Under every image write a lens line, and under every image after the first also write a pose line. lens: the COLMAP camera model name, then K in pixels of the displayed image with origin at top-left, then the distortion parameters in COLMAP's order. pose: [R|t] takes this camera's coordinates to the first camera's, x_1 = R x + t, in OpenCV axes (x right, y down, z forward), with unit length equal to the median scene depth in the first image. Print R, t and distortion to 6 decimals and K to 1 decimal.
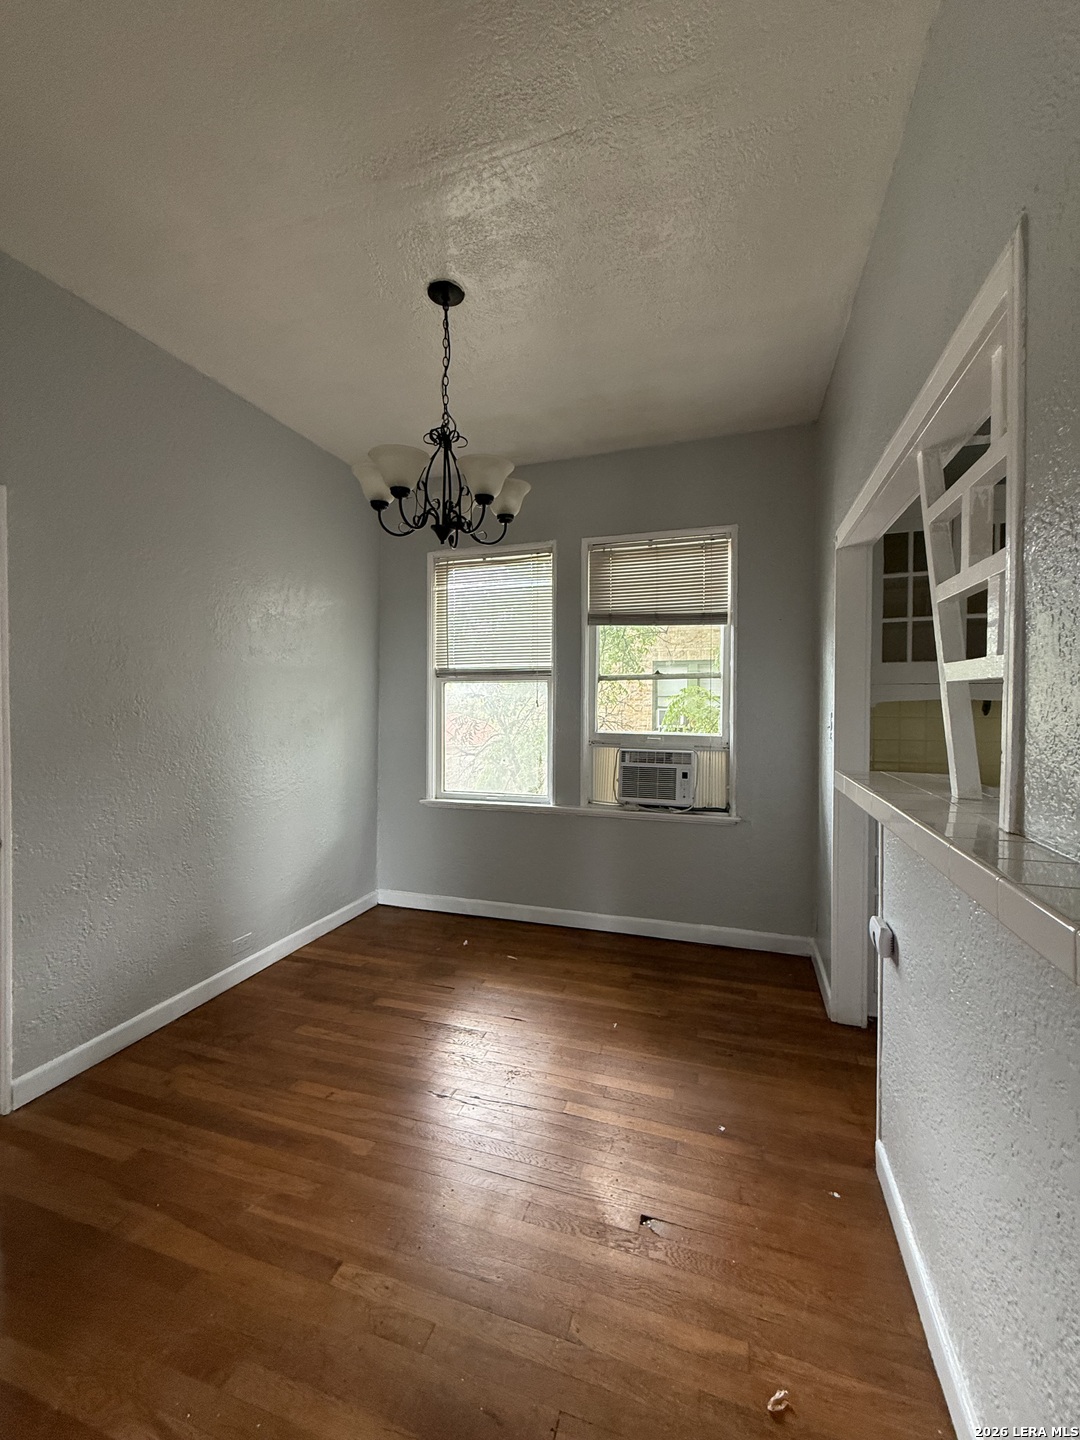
lens RADIAL K [[579.3, 0, 542.6], [0, 579.3, 714.4], [0, 0, 1]] dist [-0.000926, 0.000071]
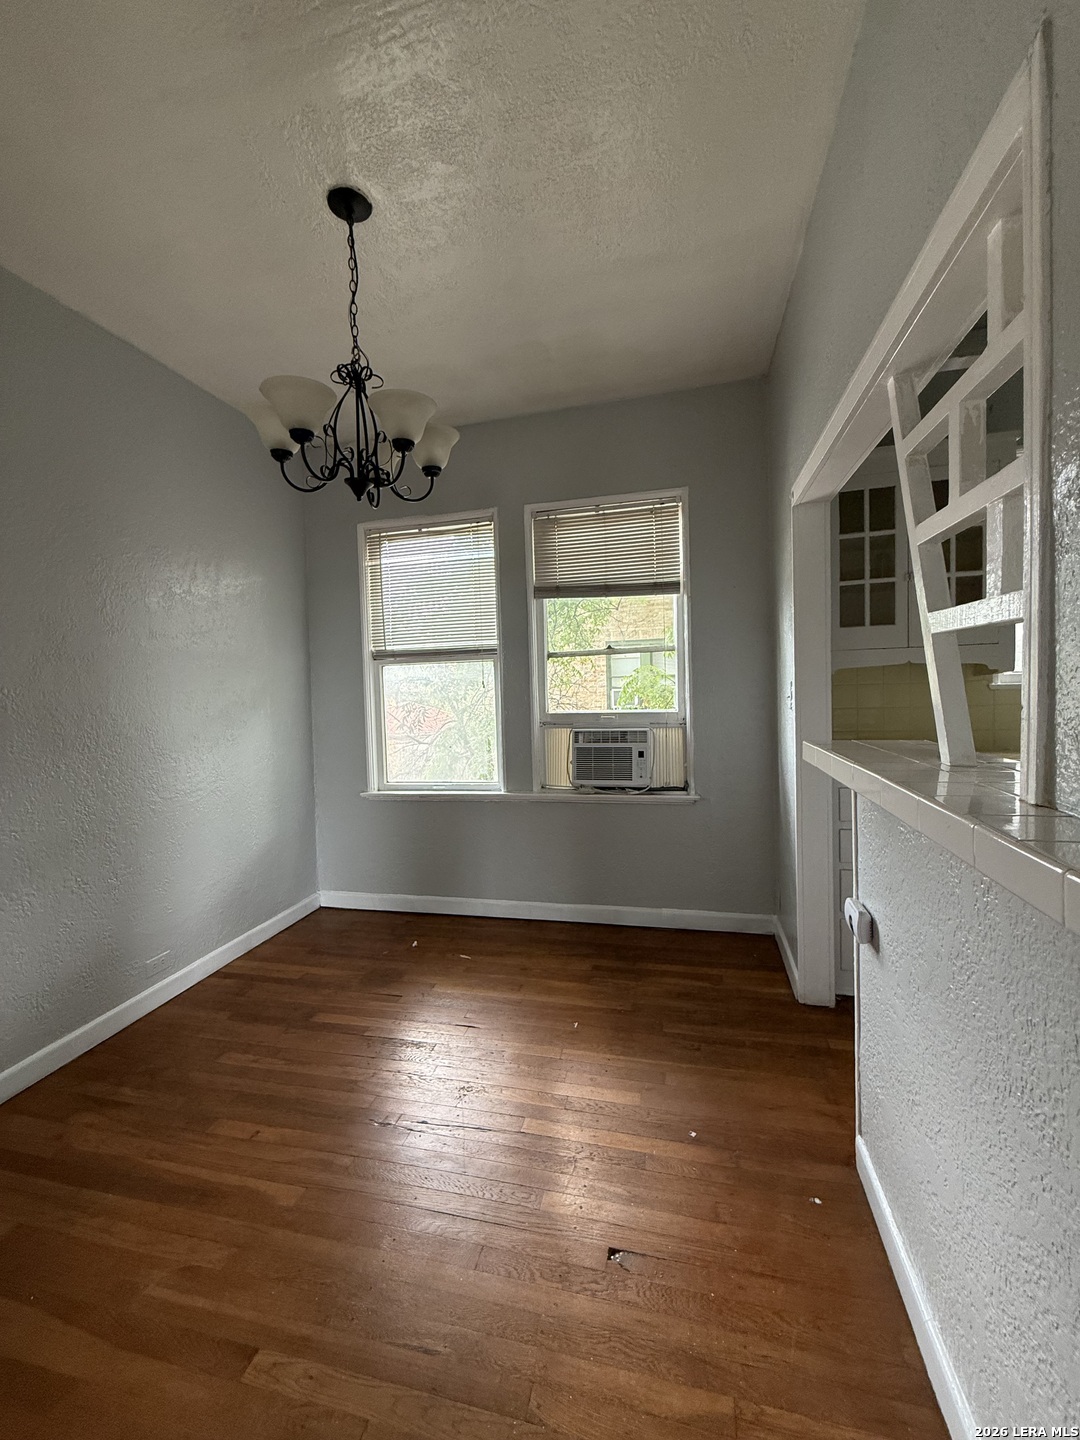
lens RADIAL K [[574.7, 0, 544.8], [0, 574.7, 713.8], [0, 0, 1]] dist [-0.001311, 0.000318]
pose [[0.996300, -0.037279, 0.077443, 0.026730], [0.035408, 0.999050, 0.025396, 0.013879], [-0.078316, -0.022559, 0.996673, 0.112503]]
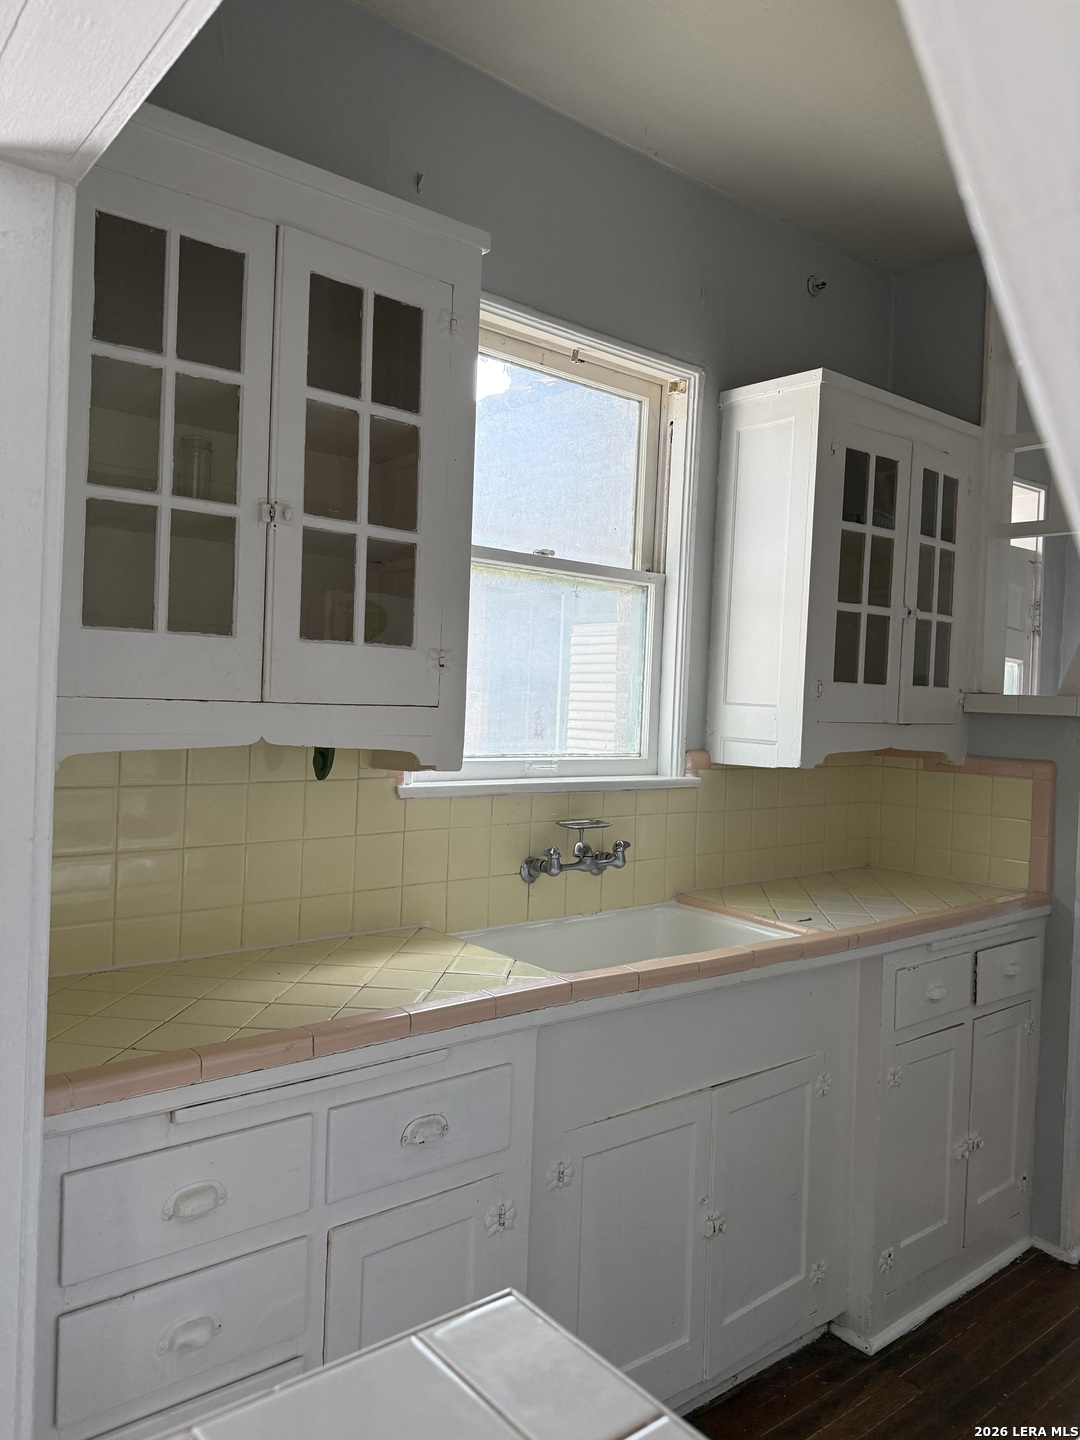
lens RADIAL K [[1000.5, 0, 530.9], [0, 1000.5, 713.5], [0, 0, 1]] dist [0.108459, -0.142692]
pose [[0.547658, 0.014262, 0.836581, 0.335080], [-0.023506, 0.999722, -0.001655, -0.059710], [-0.836372, -0.018759, 0.547841, 0.636812]]
